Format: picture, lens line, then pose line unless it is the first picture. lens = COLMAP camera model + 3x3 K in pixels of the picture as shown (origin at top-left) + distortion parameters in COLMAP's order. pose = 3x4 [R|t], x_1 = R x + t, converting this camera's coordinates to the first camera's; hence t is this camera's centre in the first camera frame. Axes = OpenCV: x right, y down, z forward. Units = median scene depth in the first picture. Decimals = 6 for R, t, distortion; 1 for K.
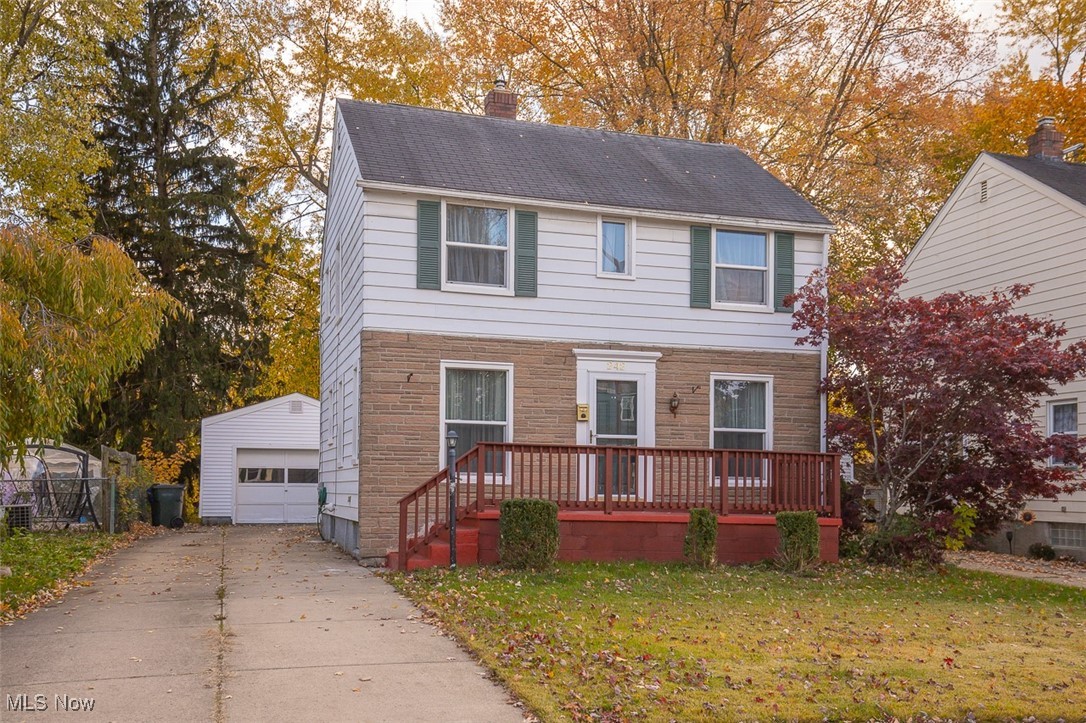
lens RADIAL K [[1097.6, 0, 546.5], [0, 1097.6, 362.7], [0, 0, 1]] dist [0.130779, 0.000000]
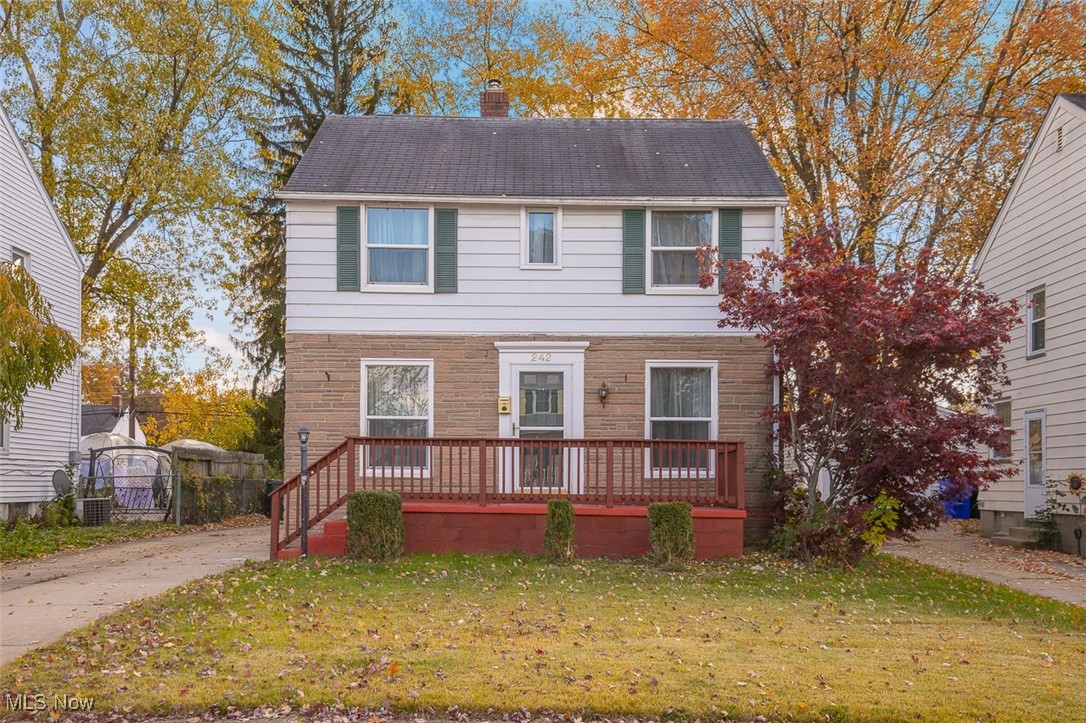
lens RADIAL K [[1097.6, 0, 546.7], [0, 1097.6, 360.4], [0, 0, 1]] dist [0.130779, 0.000000]
pose [[0.953766, -0.039447, -0.297950, 0.364119], [0.039134, 0.999209, -0.007016, 0.012834], [0.297991, -0.004969, 0.954556, 0.055884]]
